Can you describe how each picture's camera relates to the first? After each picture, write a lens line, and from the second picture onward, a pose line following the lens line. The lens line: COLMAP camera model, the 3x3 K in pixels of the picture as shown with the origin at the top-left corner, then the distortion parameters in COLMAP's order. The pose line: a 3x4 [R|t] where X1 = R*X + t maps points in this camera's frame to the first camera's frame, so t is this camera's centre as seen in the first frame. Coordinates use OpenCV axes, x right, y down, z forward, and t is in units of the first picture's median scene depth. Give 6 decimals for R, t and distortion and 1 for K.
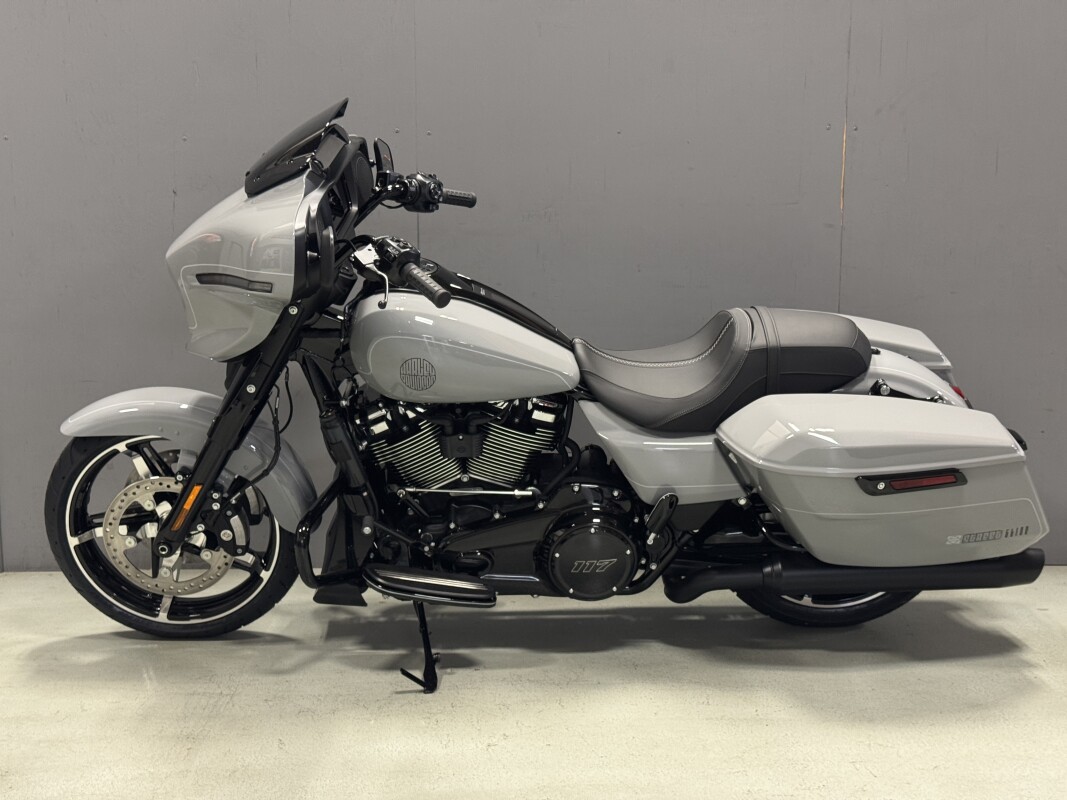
lens RADIAL K [[1499.4, 0, 537.4], [0, 1499.4, 397.7], [0, 0, 1]] dist [0.117981, 0.000000]
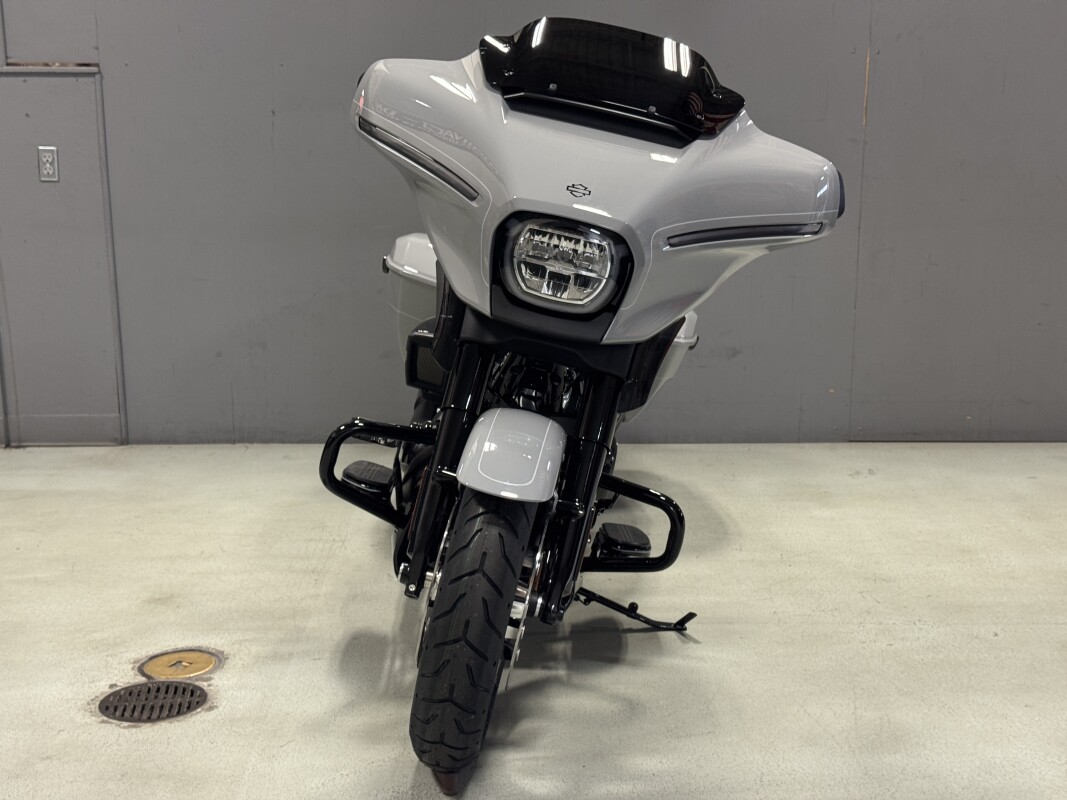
lens RADIAL K [[1499.4, 0, 533.1], [0, 1499.4, 401.2], [0, 0, 1]] dist [0.117981, 0.000000]
pose [[0.999793, 0.002072, -0.020236, -0.026241], [-0.000702, 0.997721, 0.067477, 0.004871], [0.020330, -0.067448, 0.997516, -0.175032]]
